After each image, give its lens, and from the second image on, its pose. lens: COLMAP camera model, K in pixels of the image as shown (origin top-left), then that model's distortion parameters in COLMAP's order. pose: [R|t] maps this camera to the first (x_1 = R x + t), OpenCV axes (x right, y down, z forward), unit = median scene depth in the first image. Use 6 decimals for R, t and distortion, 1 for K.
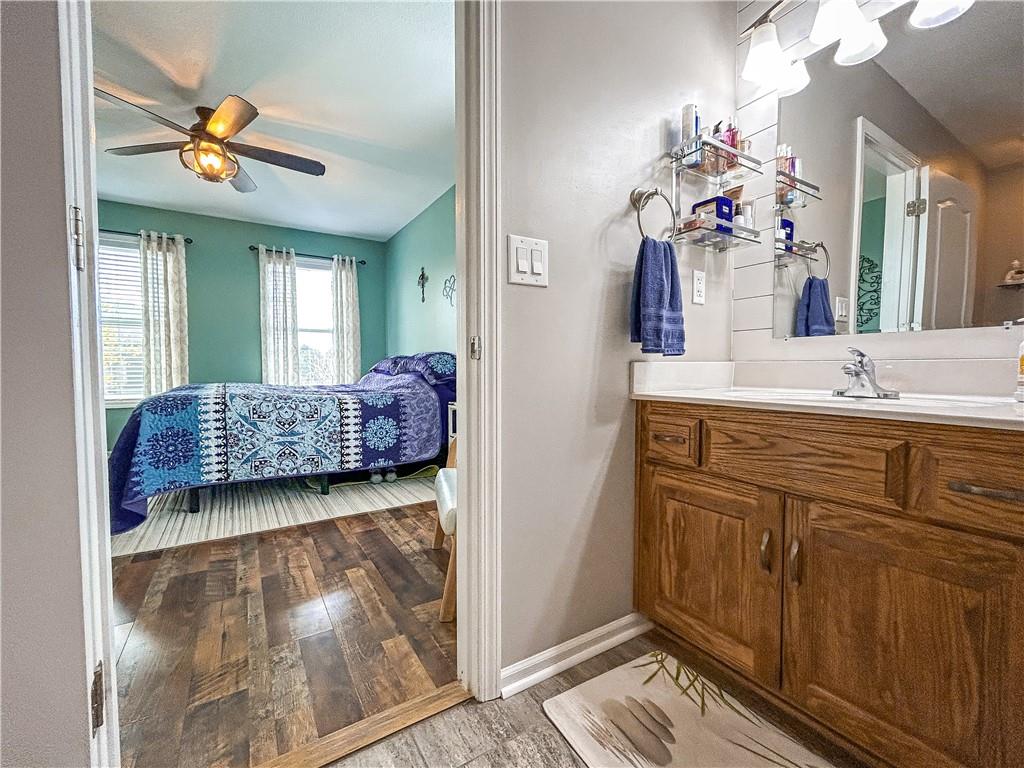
lens RADIAL K [[437.5, 0, 508.4], [0, 437.5, 384.8], [0, 0, 1]] dist [0.000438, 0.001833]
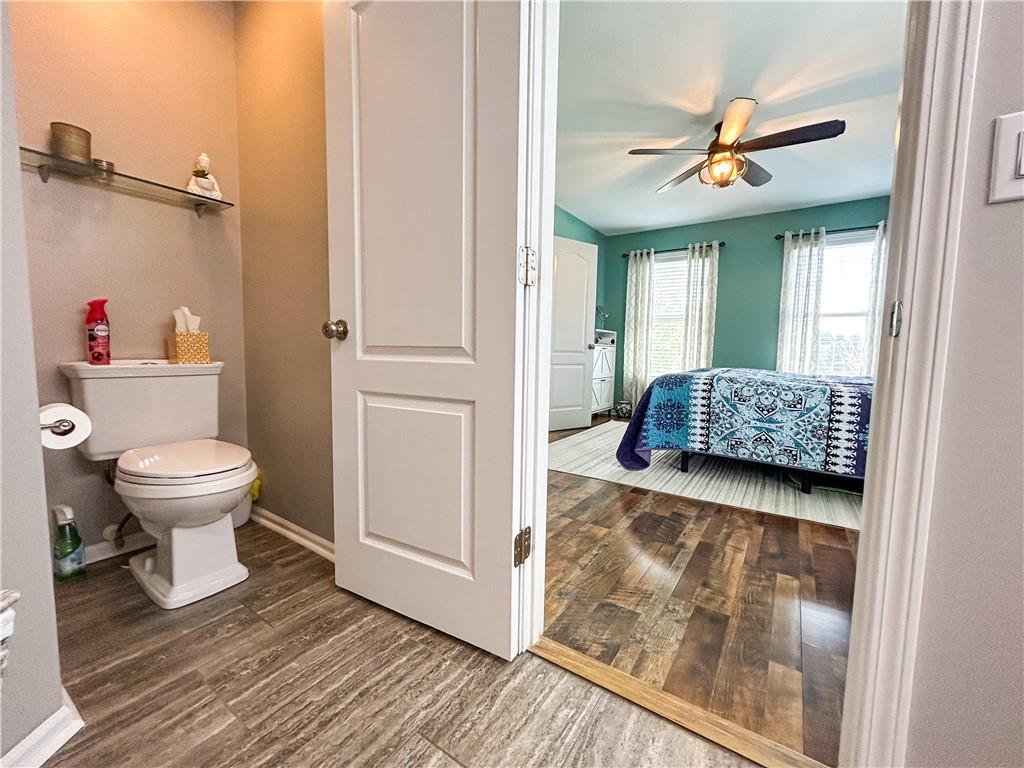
lens RADIAL K [[412.3, 0, 512.0], [0, 412.3, 384.7], [0, 0, 1]] dist [0.001419, 0.001252]
pose [[0.401628, 0.081608, -0.912159, 0.119185], [-0.055520, 0.996359, 0.064696, 0.002705], [0.914118, 0.024660, 0.404697, 0.092040]]
